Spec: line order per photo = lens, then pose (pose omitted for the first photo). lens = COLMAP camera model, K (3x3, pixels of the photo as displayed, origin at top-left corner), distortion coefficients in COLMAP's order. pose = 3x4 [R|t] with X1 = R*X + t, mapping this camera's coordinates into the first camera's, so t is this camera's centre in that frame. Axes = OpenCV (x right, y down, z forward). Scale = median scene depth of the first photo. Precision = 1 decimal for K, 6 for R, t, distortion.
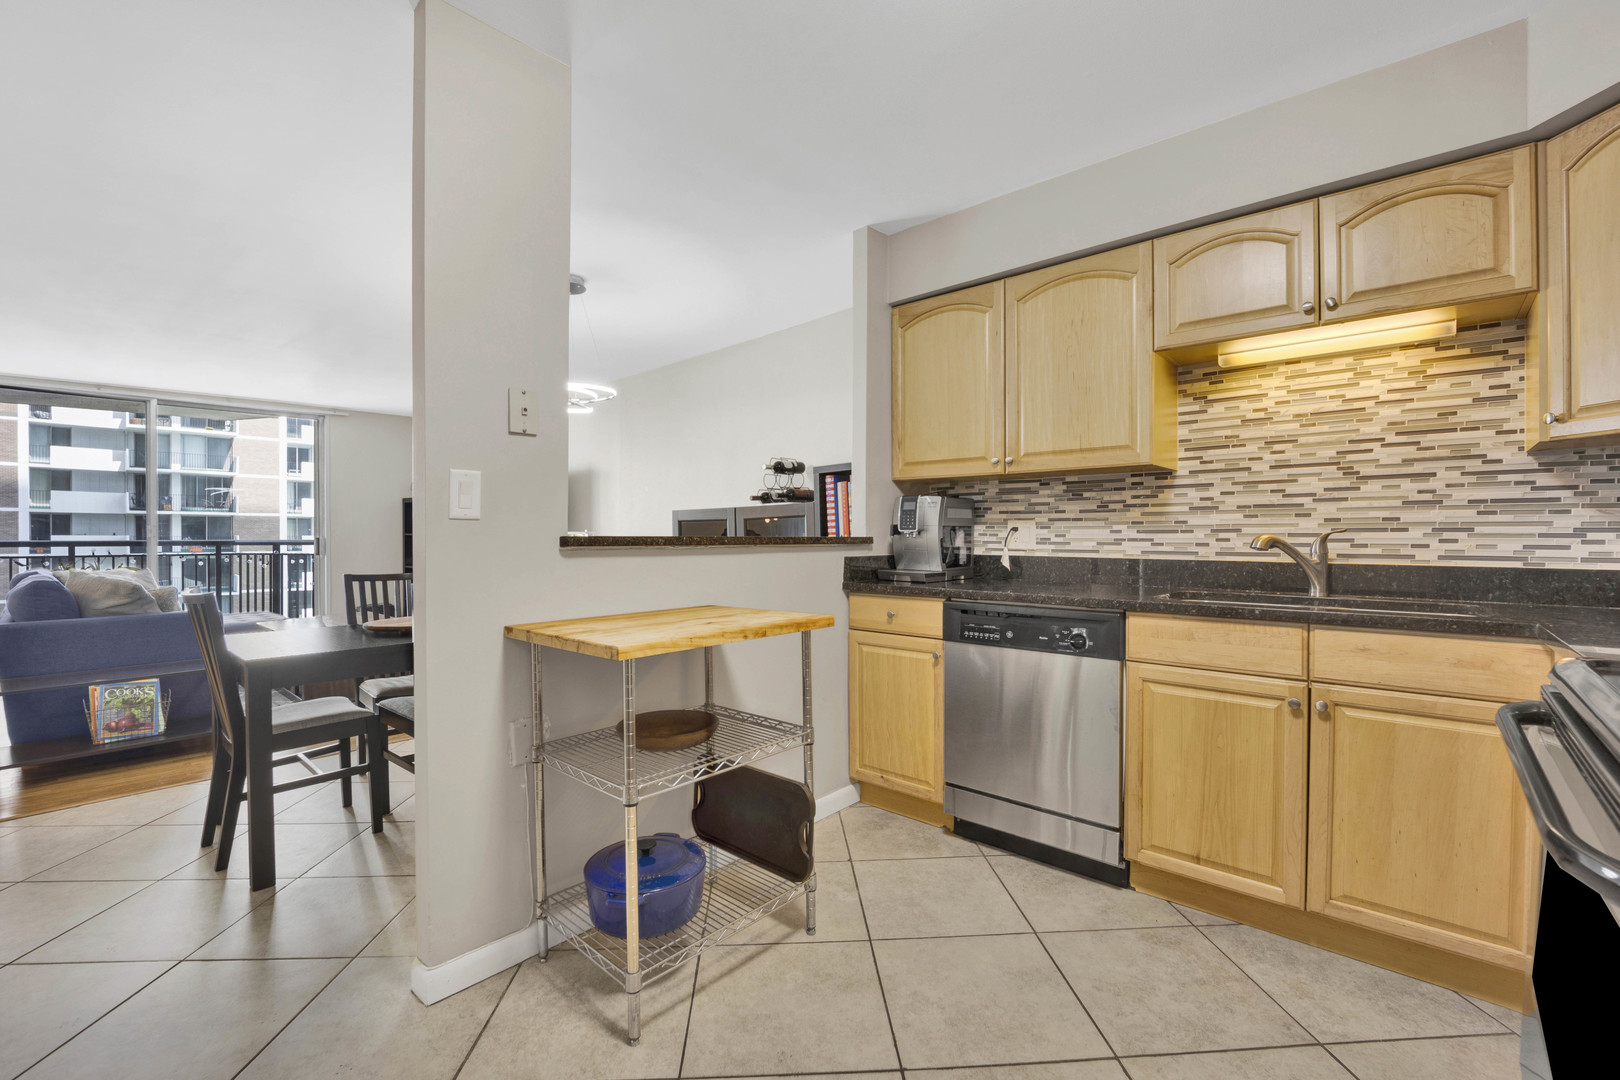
lens RADIAL K [[683.2, 0, 803.5], [0, 683.2, 541.5], [0, 0, 1]] dist [-0.028435, -0.000033]
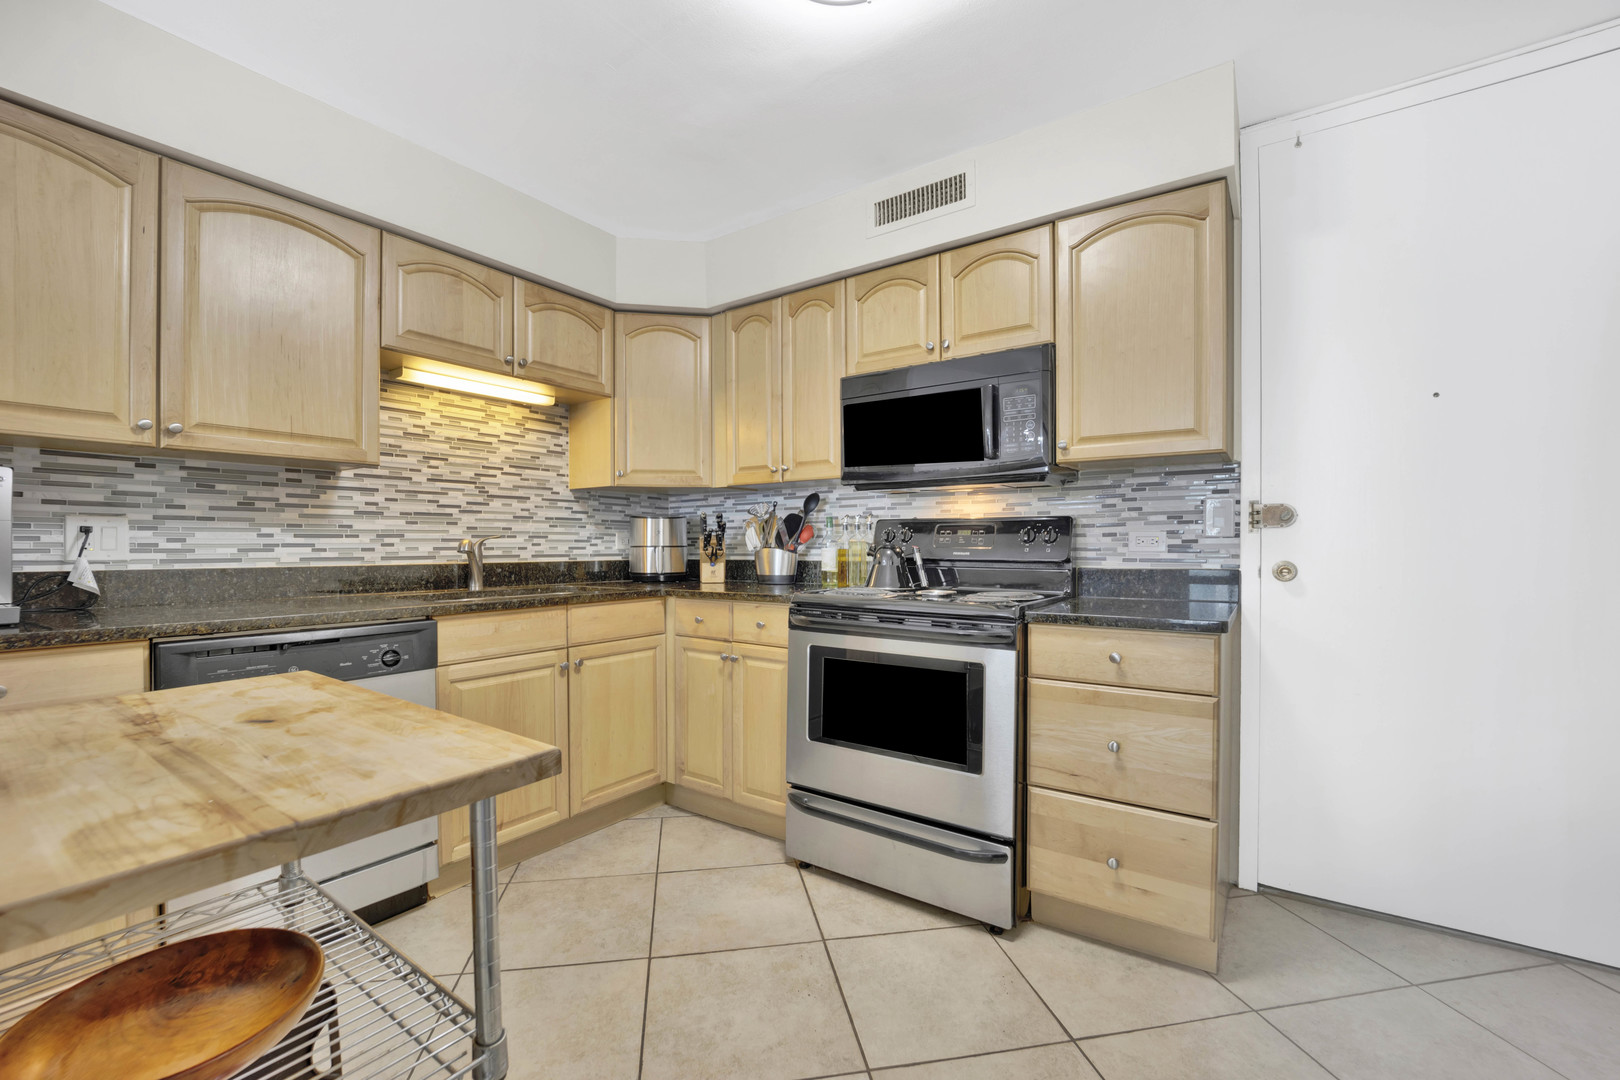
lens RADIAL K [[659.7, 0, 802.3], [0, 659.7, 547.5], [0, 0, 1]] dist [-0.022333, -0.000032]
pose [[-0.114062, -0.005723, 0.993457, -0.424979], [0.008903, 0.999937, 0.006783, 0.000796], [-0.993434, 0.009618, -0.114004, 0.466580]]
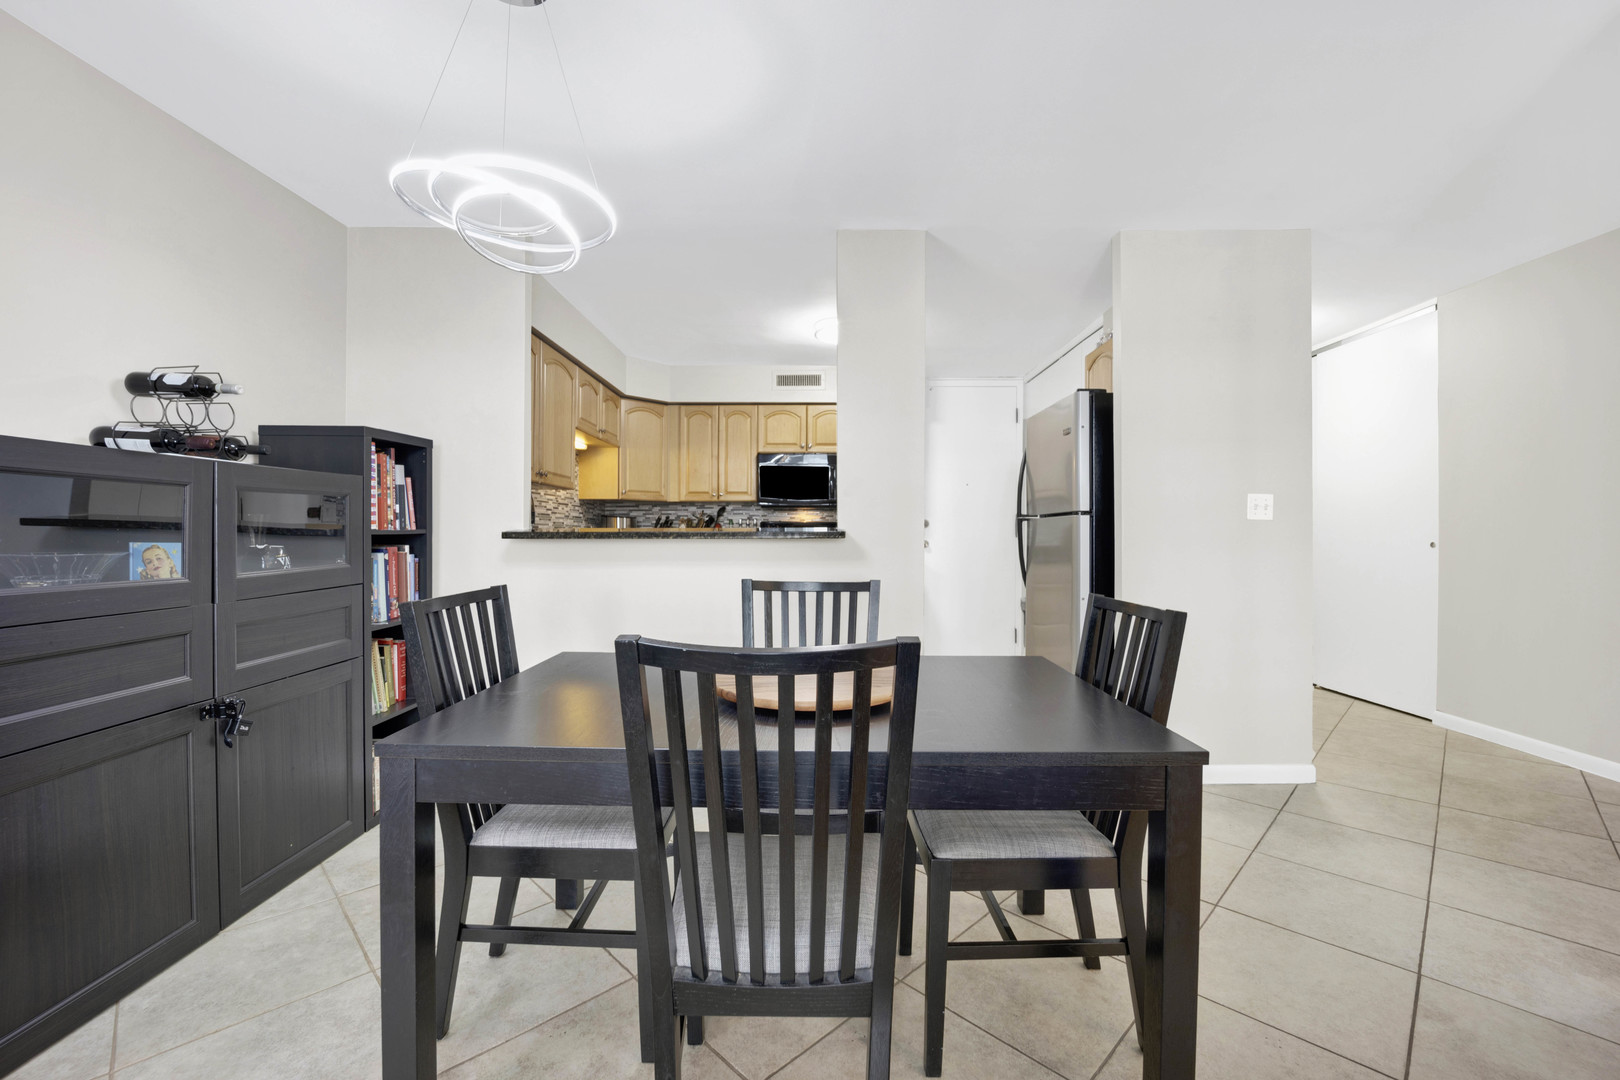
lens RADIAL K [[663.2, 0, 827.1], [0, 663.2, 540.0], [0, 0, 1]] dist [0.000143, -0.000013]
pose [[-0.688197, -0.005073, 0.725506, -1.115700], [0.003309, 0.999943, 0.010131, 0.002483], [-0.725516, 0.009373, -0.688141, 1.575465]]
